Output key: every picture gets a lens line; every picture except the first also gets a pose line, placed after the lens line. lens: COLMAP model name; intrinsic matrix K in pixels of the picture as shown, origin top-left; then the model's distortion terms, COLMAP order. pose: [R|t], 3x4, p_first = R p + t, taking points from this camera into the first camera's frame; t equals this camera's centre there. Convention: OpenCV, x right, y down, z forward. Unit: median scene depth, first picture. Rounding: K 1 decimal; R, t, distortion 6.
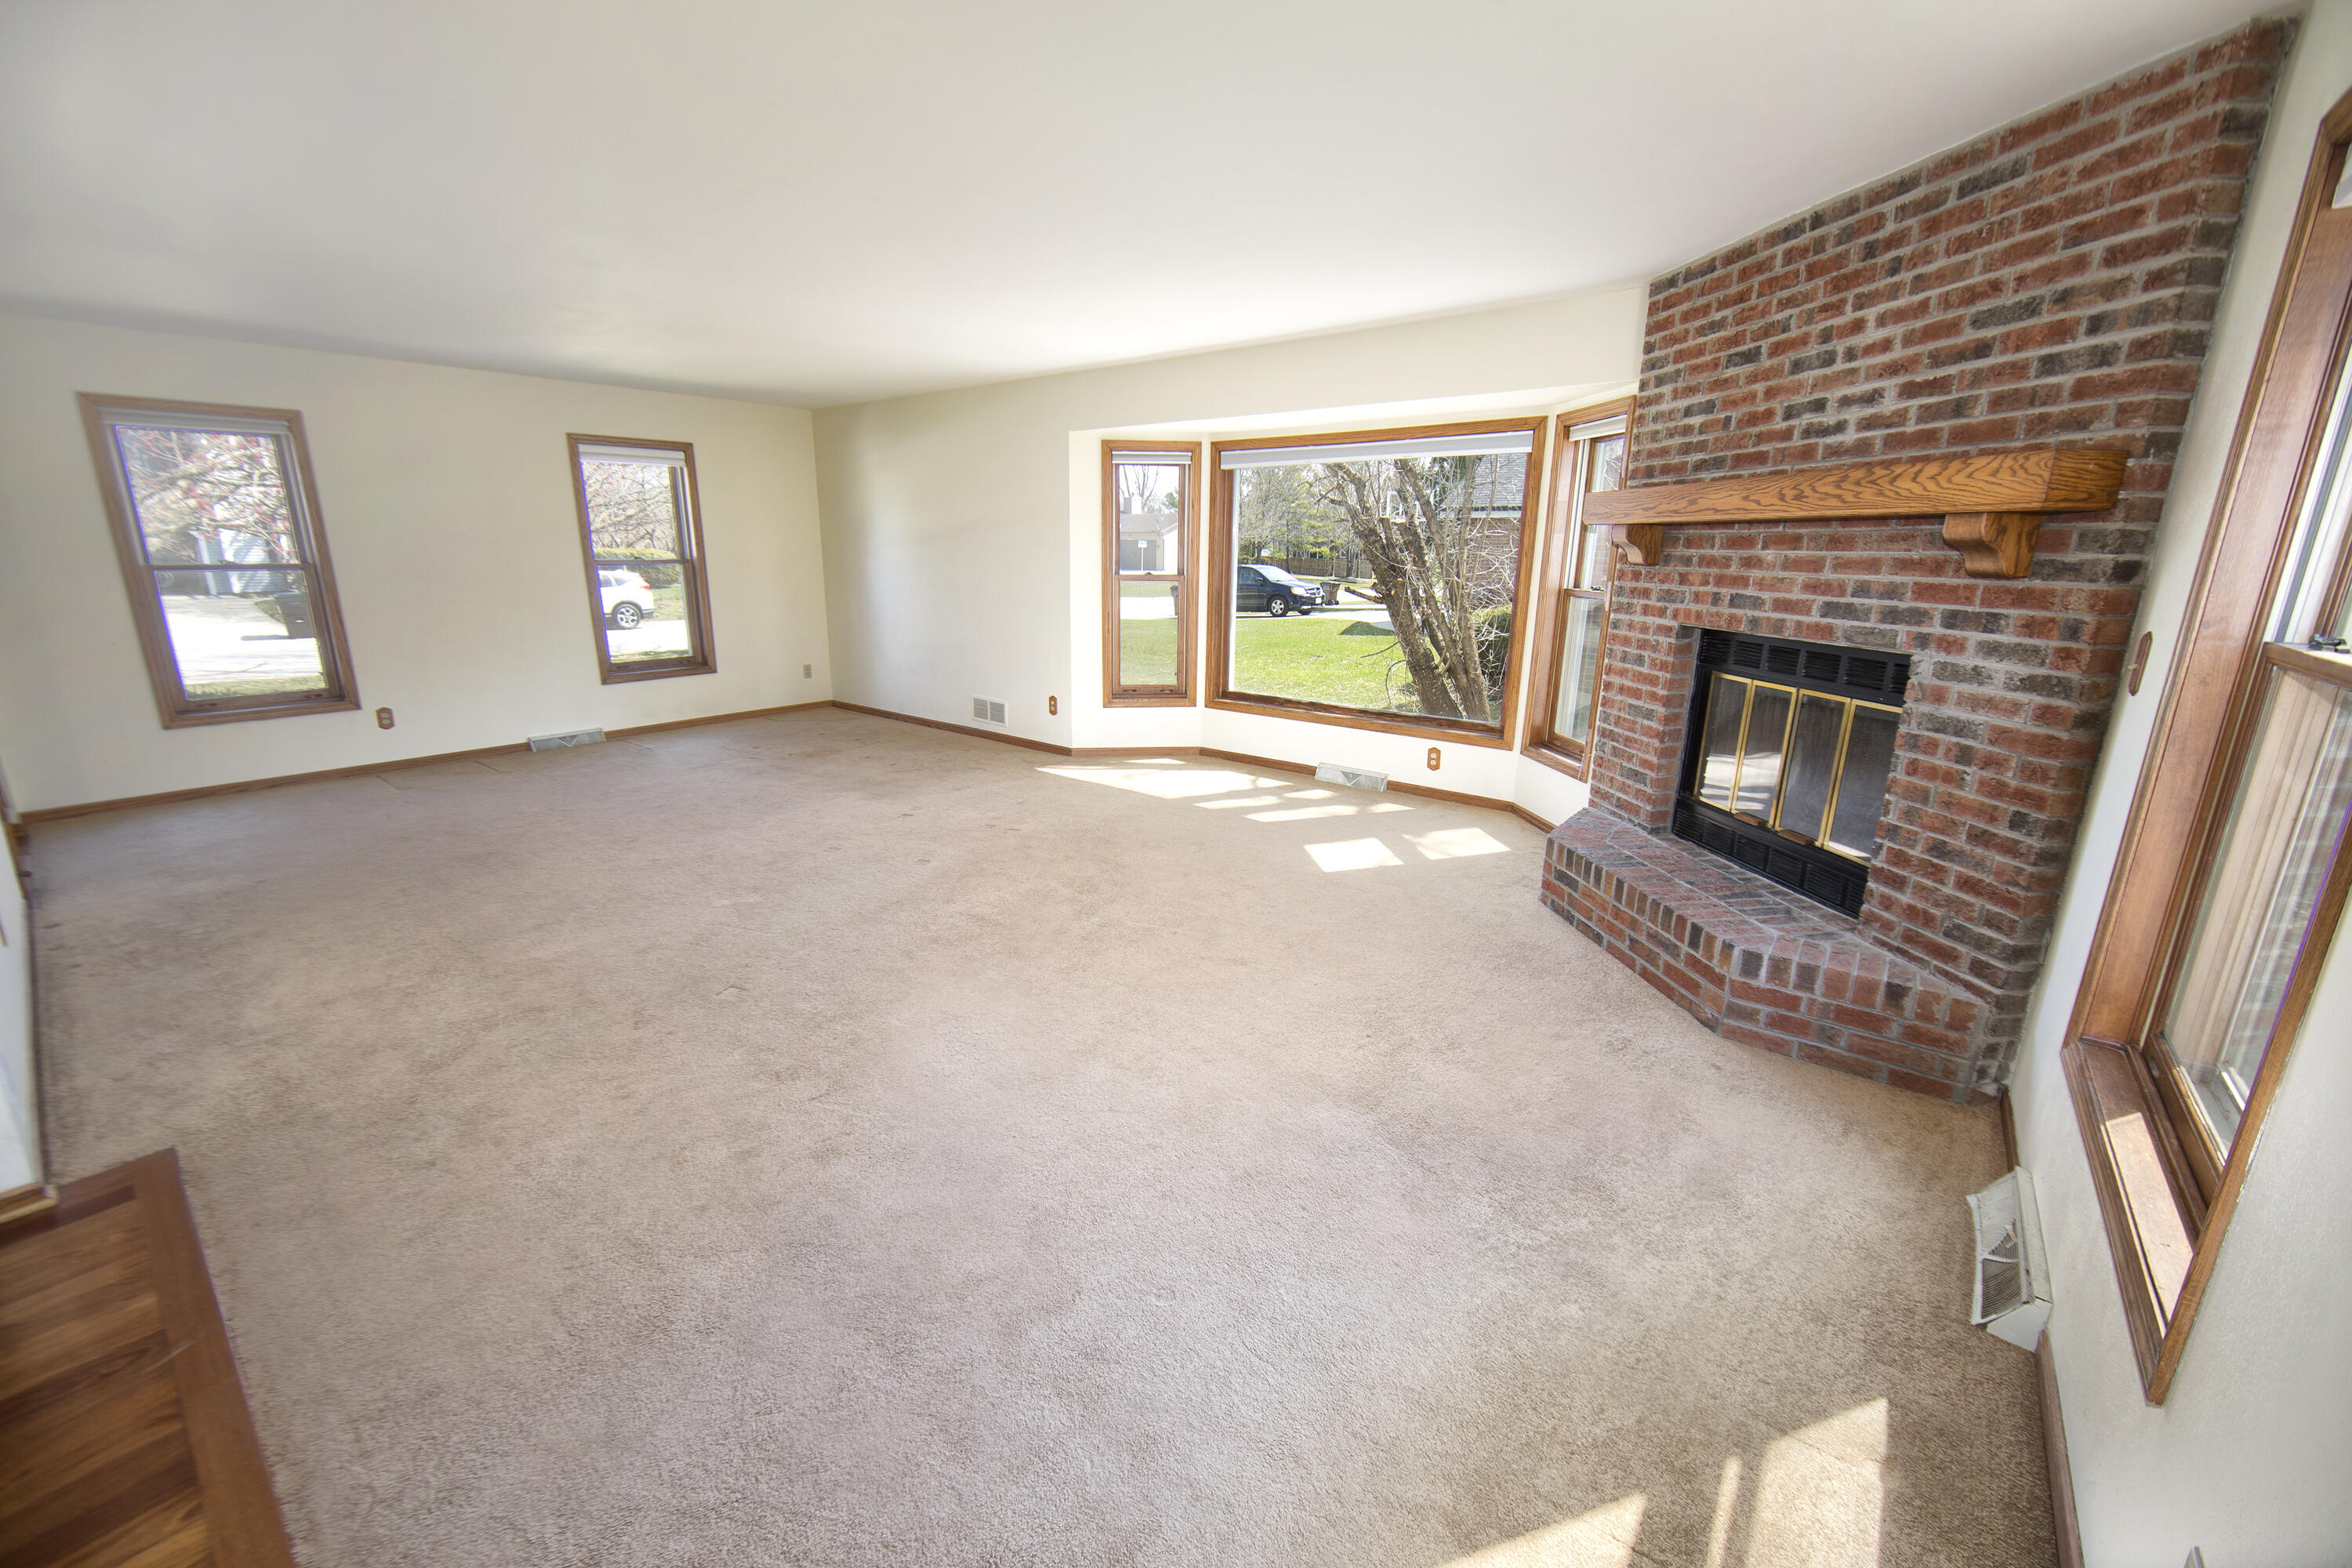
lens RADIAL K [[921.8, 0, 1174.3], [0, 921.8, 773.4], [0, 0, 1]] dist [-0.004386, -0.000012]
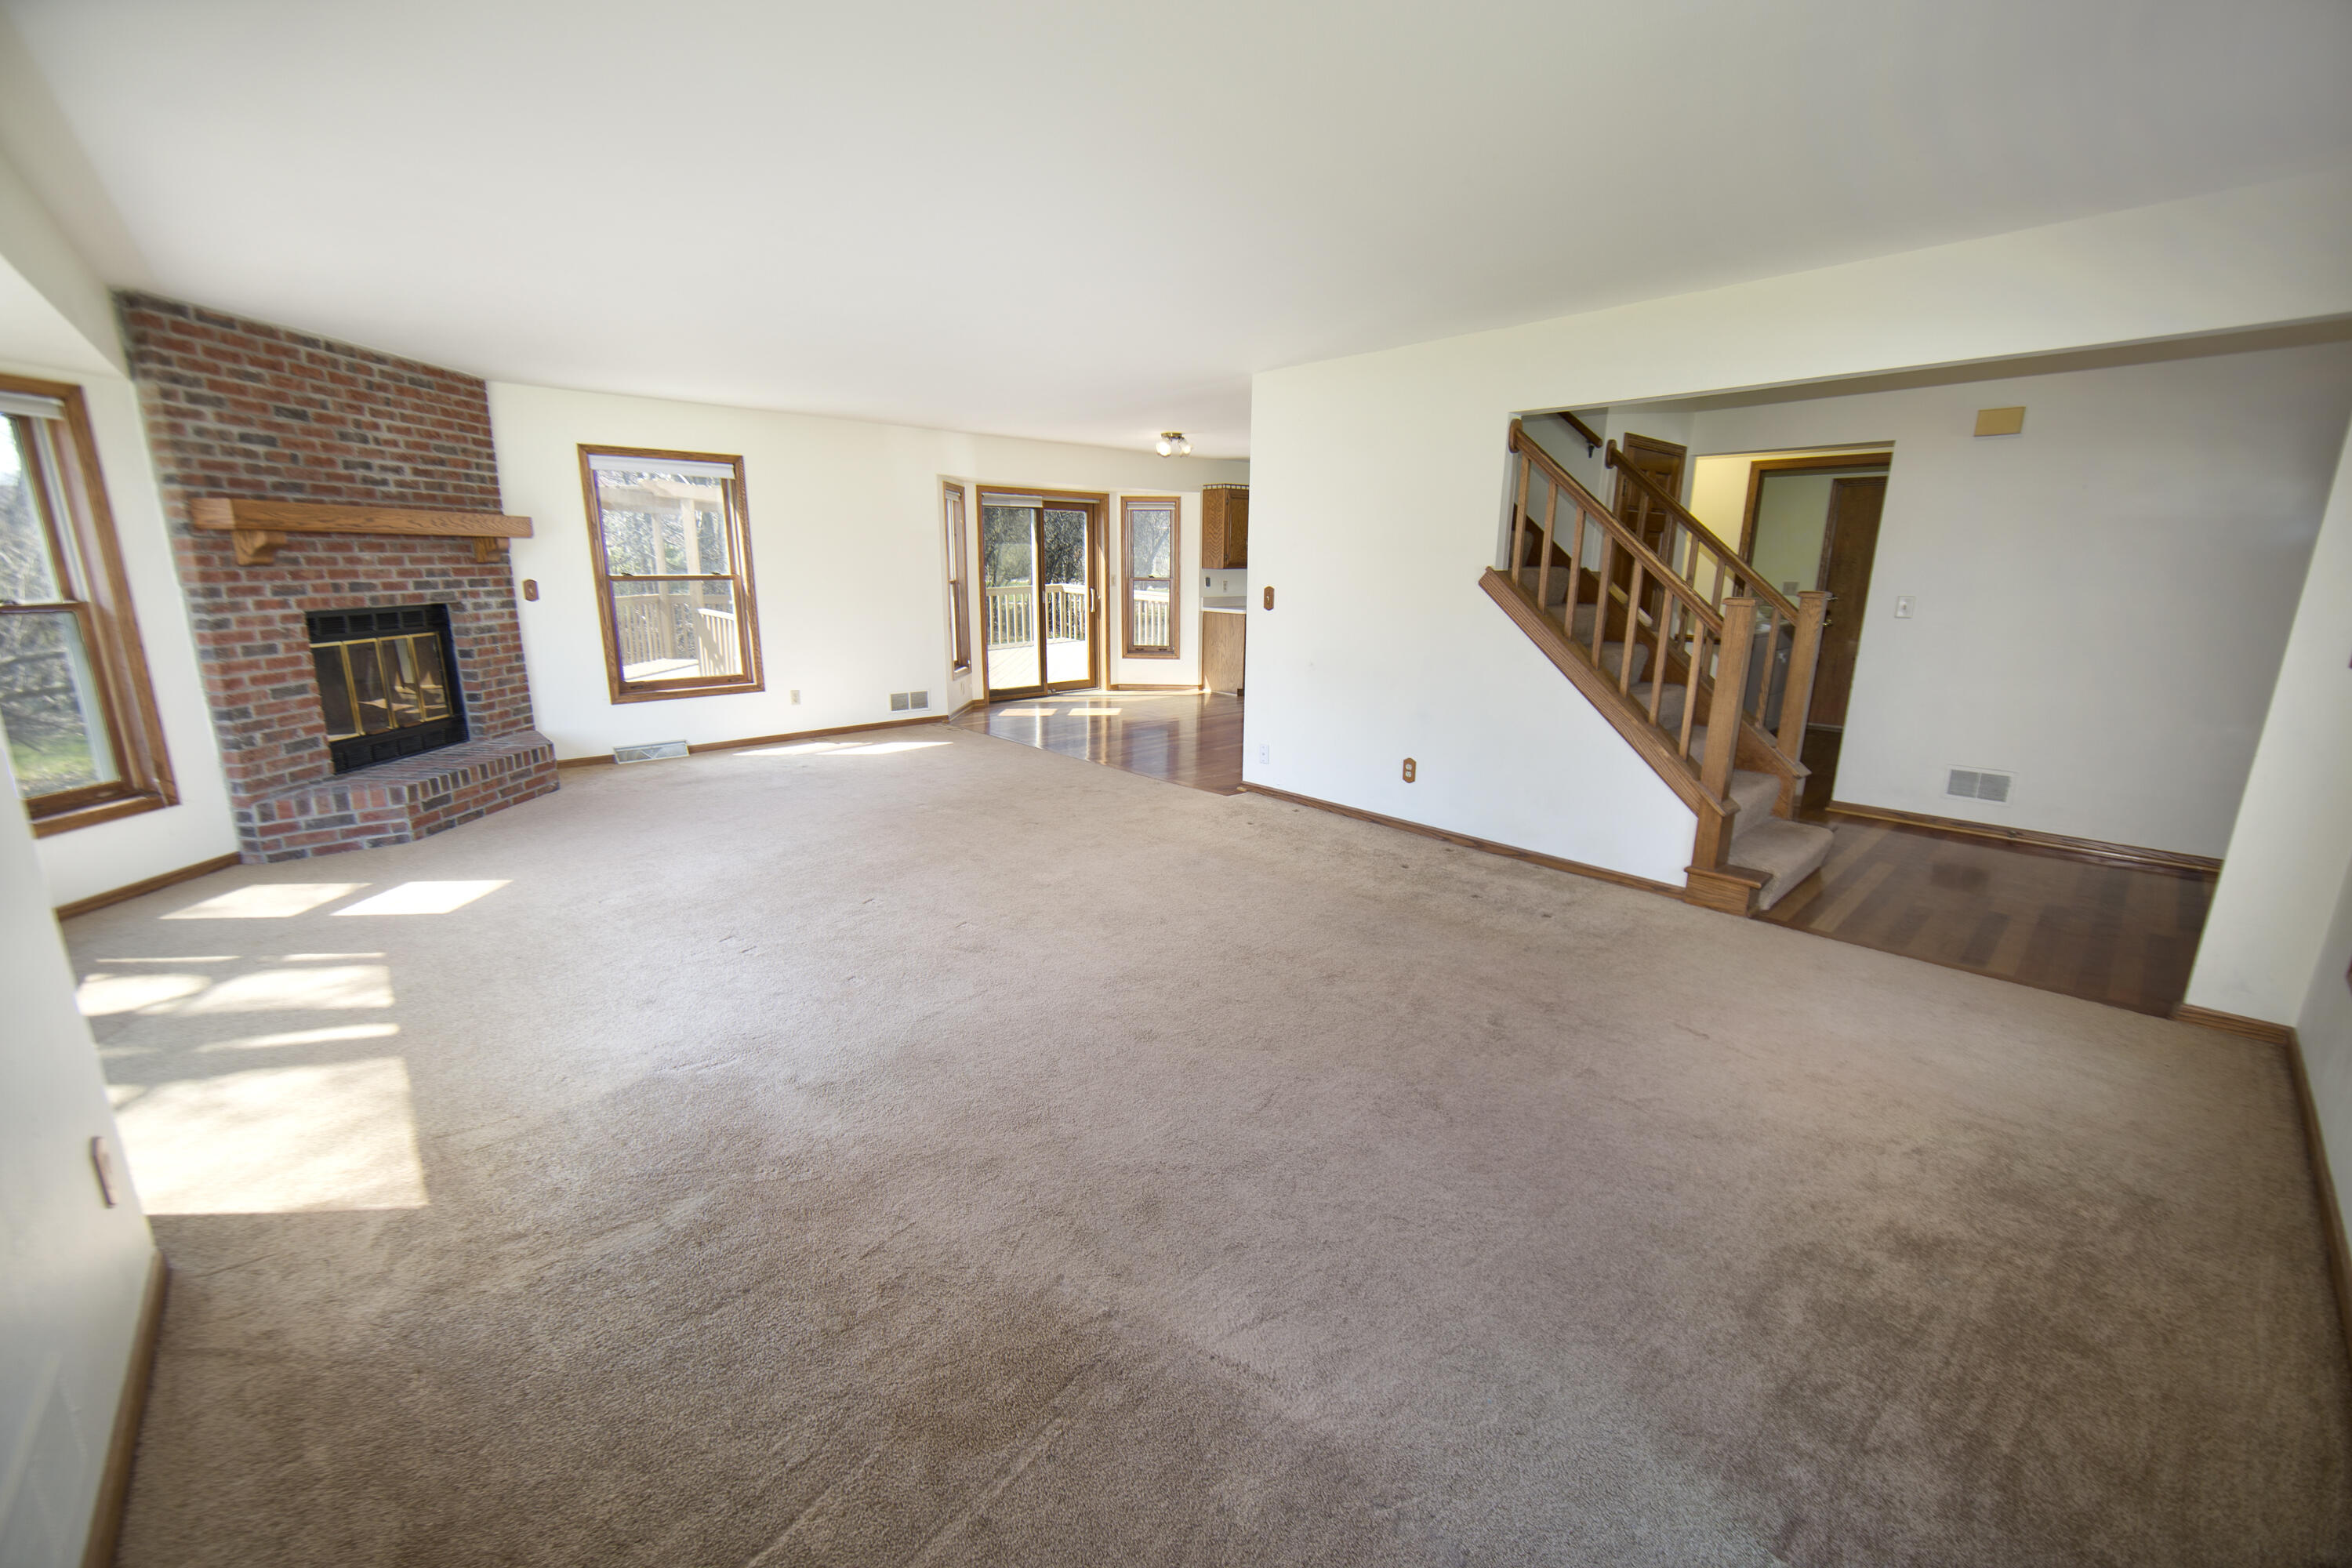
lens RADIAL K [[921.8, 0, 1165.5], [0, 921.8, 765.6], [0, 0, 1]] dist [-0.004386, -0.000012]
pose [[-0.987935, -0.056106, 0.144346, -1.007117], [0.014541, 0.894344, 0.447144, -0.641344], [-0.154182, 0.443848, -0.882738, 2.502195]]
